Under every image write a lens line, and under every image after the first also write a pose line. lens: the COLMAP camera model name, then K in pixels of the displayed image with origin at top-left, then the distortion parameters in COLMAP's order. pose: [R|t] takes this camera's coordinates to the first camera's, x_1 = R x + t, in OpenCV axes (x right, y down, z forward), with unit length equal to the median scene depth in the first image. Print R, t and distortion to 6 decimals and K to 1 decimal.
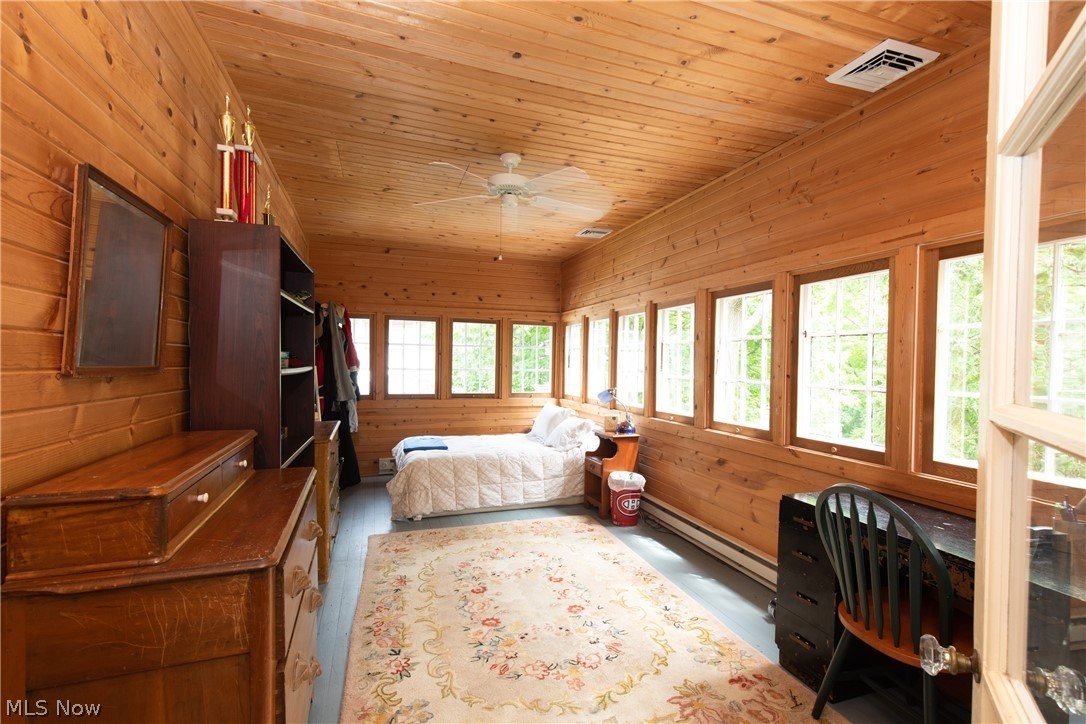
lens RADIAL K [[495.8, 0, 545.7], [0, 495.8, 361.5], [0, 0, 1]] dist [0.000230, -0.000851]
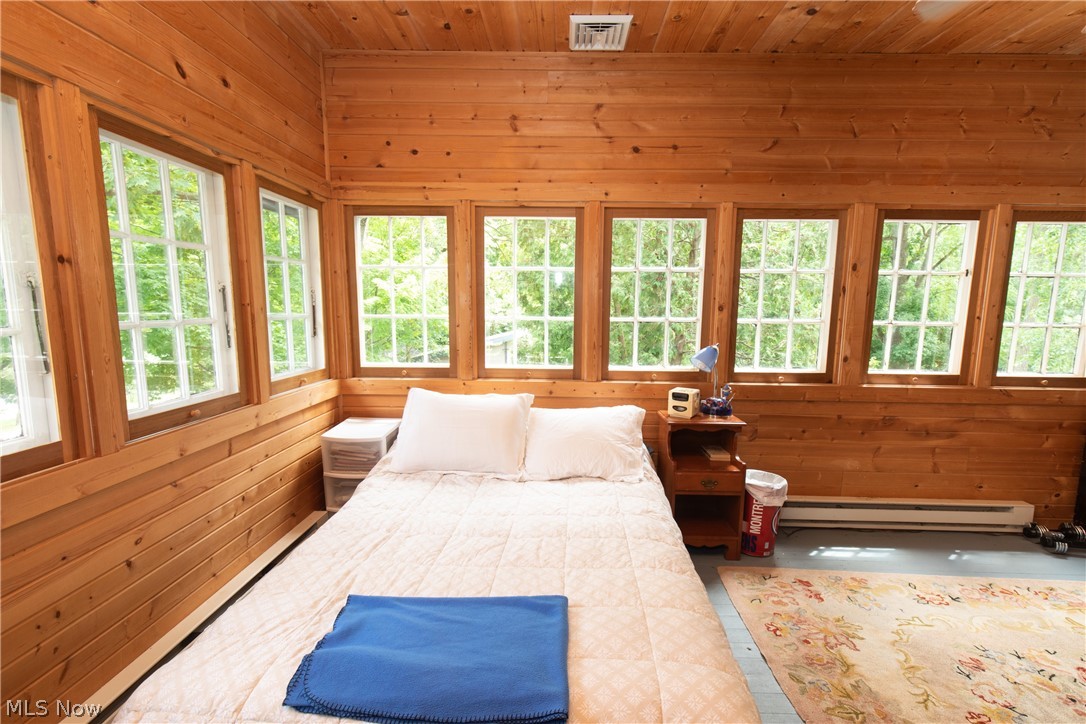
lens RADIAL K [[467.5, 0, 545.8], [0, 467.5, 371.5], [0, 0, 1]] dist [-0.002397, -0.000103]
pose [[0.359998, -0.130763, 0.923744, -0.547048], [-0.003681, 0.989922, 0.141565, 0.008282], [-0.932946, -0.054364, 0.355889, 1.183389]]
